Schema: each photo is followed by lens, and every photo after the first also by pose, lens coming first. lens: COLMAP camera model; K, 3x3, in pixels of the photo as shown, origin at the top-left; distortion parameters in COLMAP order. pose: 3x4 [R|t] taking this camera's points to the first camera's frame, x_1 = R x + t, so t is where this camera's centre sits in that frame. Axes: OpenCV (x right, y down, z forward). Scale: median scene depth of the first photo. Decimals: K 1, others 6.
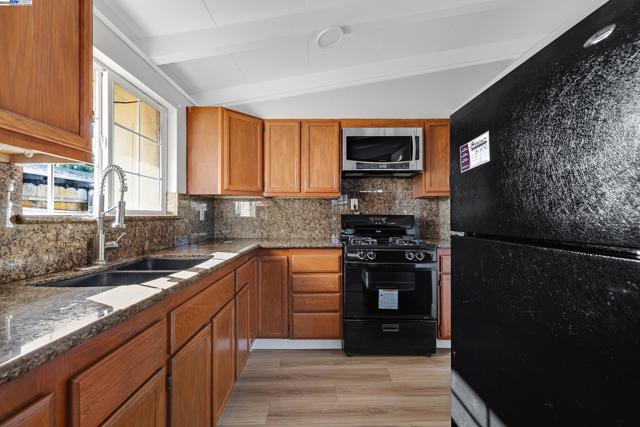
lens RADIAL K [[272.1, 0, 318.1], [0, 272.1, 213.5], [0, 0, 1]] dist [-0.003588, 0.000205]
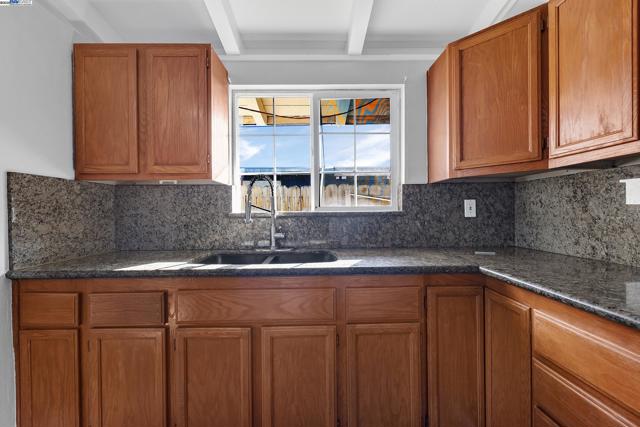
lens RADIAL K [[272.1, 0, 318.2], [0, 272.1, 213.1], [0, 0, 1]] dist [-0.003588, 0.000205]
pose [[0.027743, 0.006199, -0.999596, 0.293573], [0.019385, 0.999789, 0.006738, 0.003432], [0.999427, -0.019564, 0.027617, 0.671624]]
